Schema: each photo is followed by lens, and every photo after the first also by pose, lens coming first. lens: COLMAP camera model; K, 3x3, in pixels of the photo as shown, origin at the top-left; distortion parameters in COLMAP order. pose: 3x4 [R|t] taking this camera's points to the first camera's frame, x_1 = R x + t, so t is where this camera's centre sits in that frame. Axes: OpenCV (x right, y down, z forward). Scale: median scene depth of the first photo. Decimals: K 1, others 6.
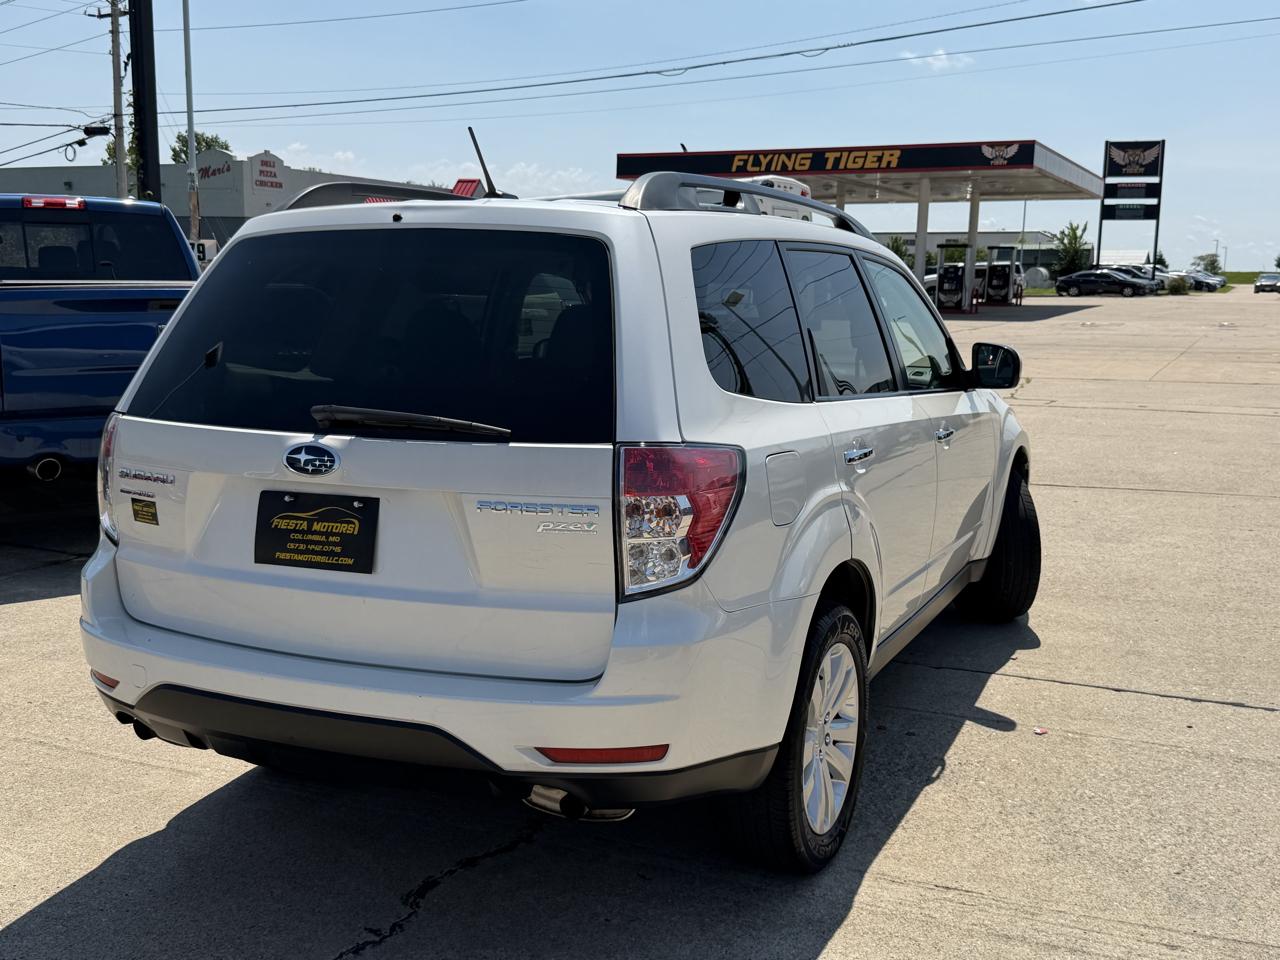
lens RADIAL K [[1287.2, 0, 640.0], [0, 1287.2, 480.0], [0, 0, 1]] dist [0.182826, -0.378026]
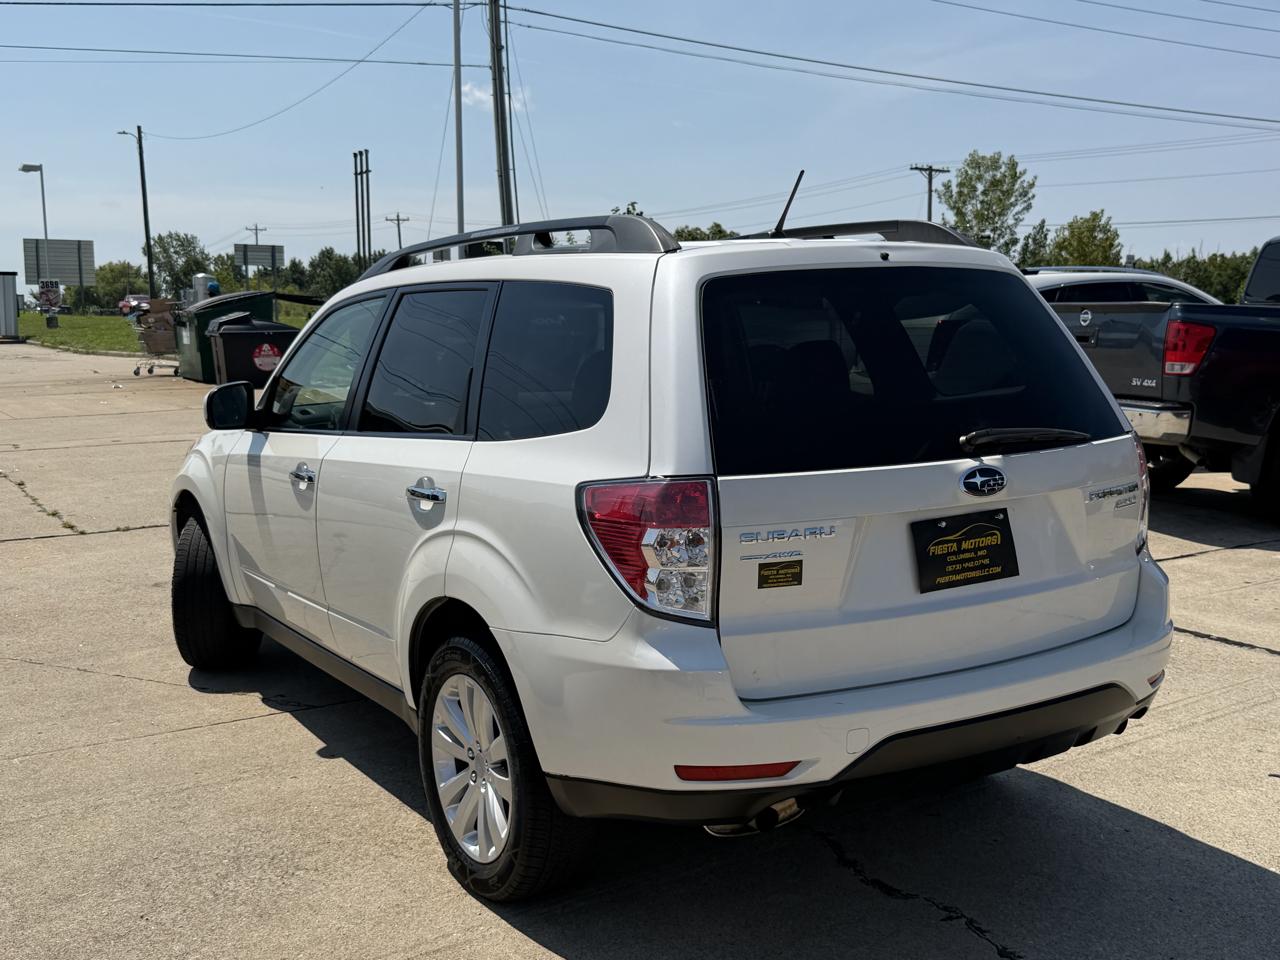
lens RADIAL K [[1290.1, 0, 649.6], [0, 1290.1, 482.6], [0, 0, 1]] dist [0.172353, -0.358225]
pose [[0.553918, -0.126461, 0.822911, -1.041979], [0.143824, 0.988072, 0.055031, -0.091453], [-0.820055, 0.087872, 0.565498, 0.497169]]
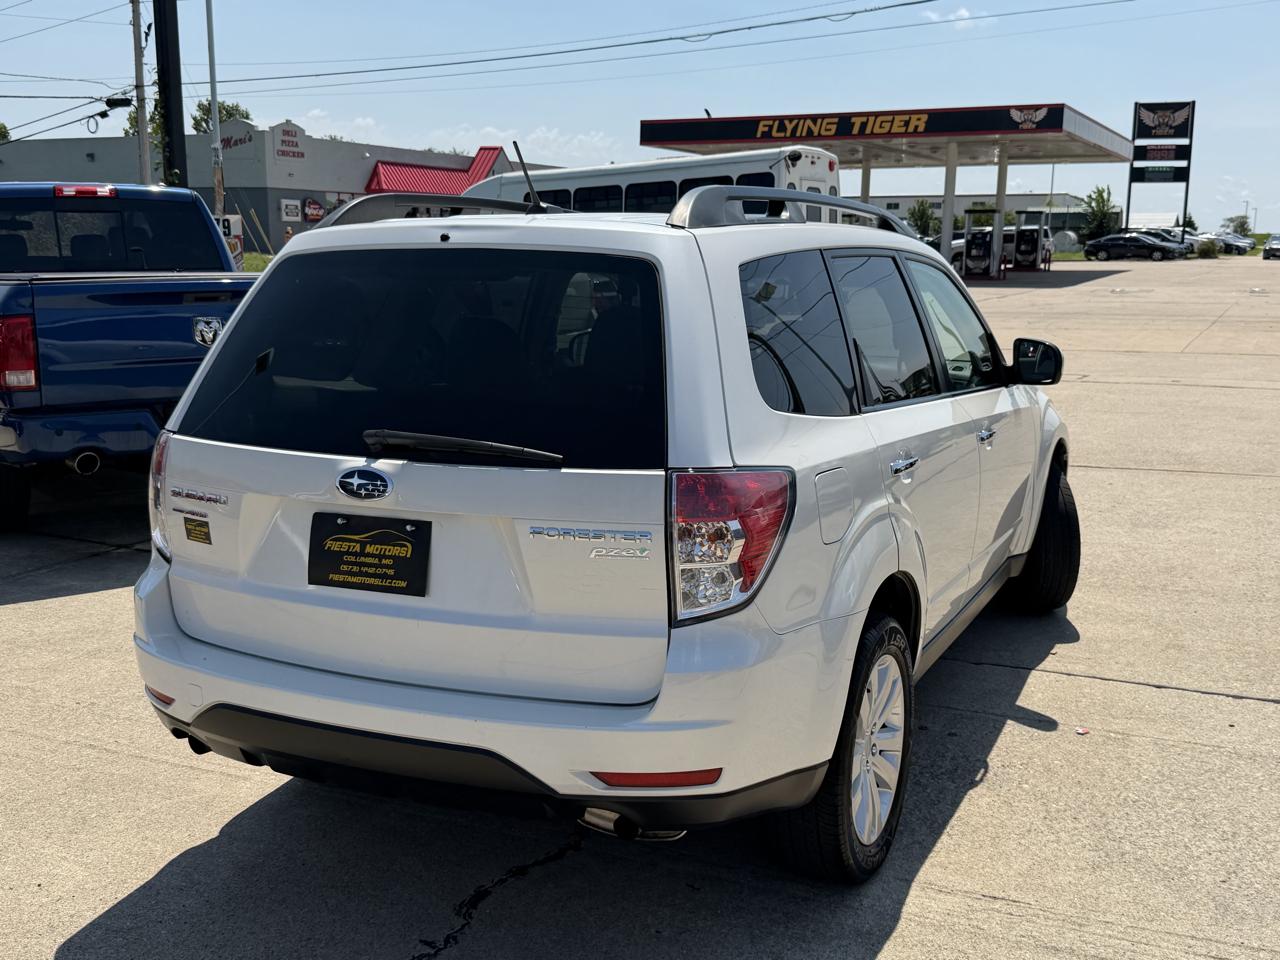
lens RADIAL K [[1290.1, 0, 649.6], [0, 1290.1, 482.6], [0, 0, 1]] dist [0.172353, -0.358225]
pose [[0.999925, -0.005246, -0.011026, -0.016668], [0.005549, 0.999604, 0.027579, -0.034794], [0.010877, -0.027638, 0.999559, -0.002522]]
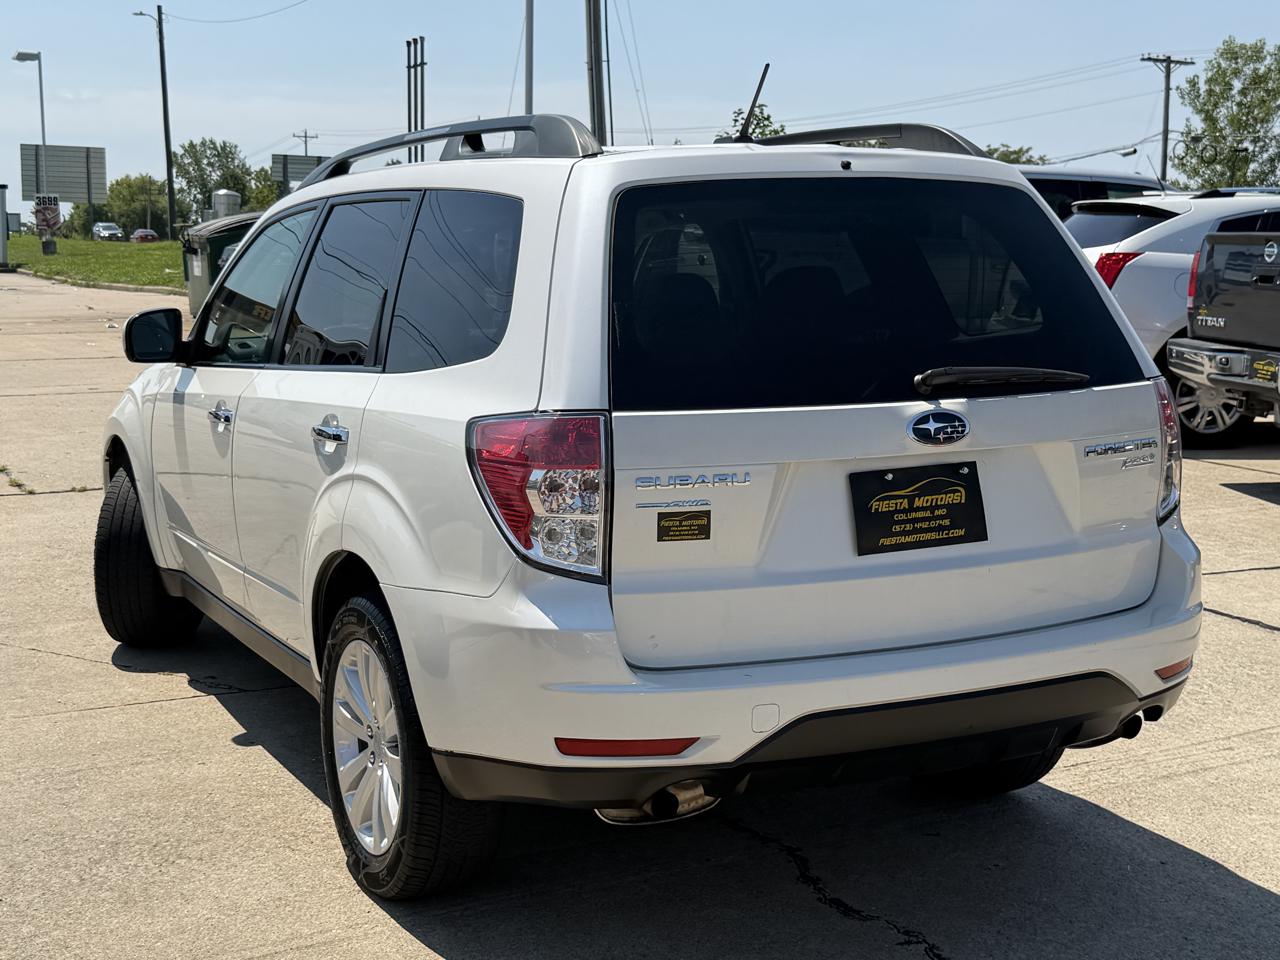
lens RADIAL K [[1662.7, 0, 641.8], [0, 1662.7, 469.1], [0, 0, 1]] dist [0.154772, -0.246098]
pose [[0.629814, -0.113363, 0.768429, -1.048101], [0.122923, 0.991372, 0.045504, -0.053510], [-0.766958, 0.065799, 0.638315, 0.327551]]
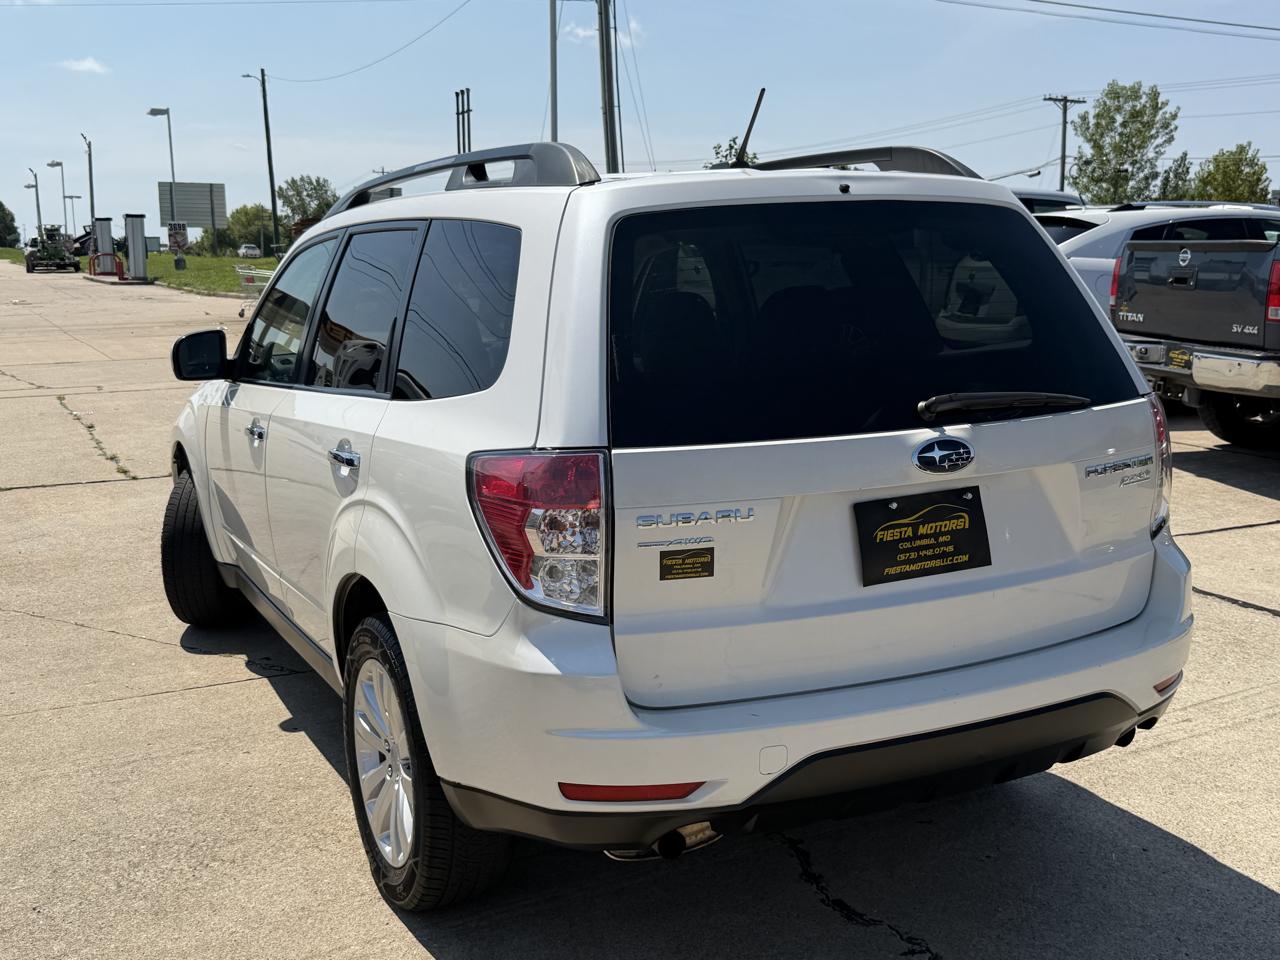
lens RADIAL K [[1290.1, 0, 649.6], [0, 1290.1, 482.6], [0, 0, 1]] dist [0.172353, -0.358225]
pose [[0.629483, -0.154641, 0.761470, -0.869896], [0.138774, 0.986614, 0.085644, -0.083367], [-0.764521, 0.051761, 0.642517, 0.461763]]
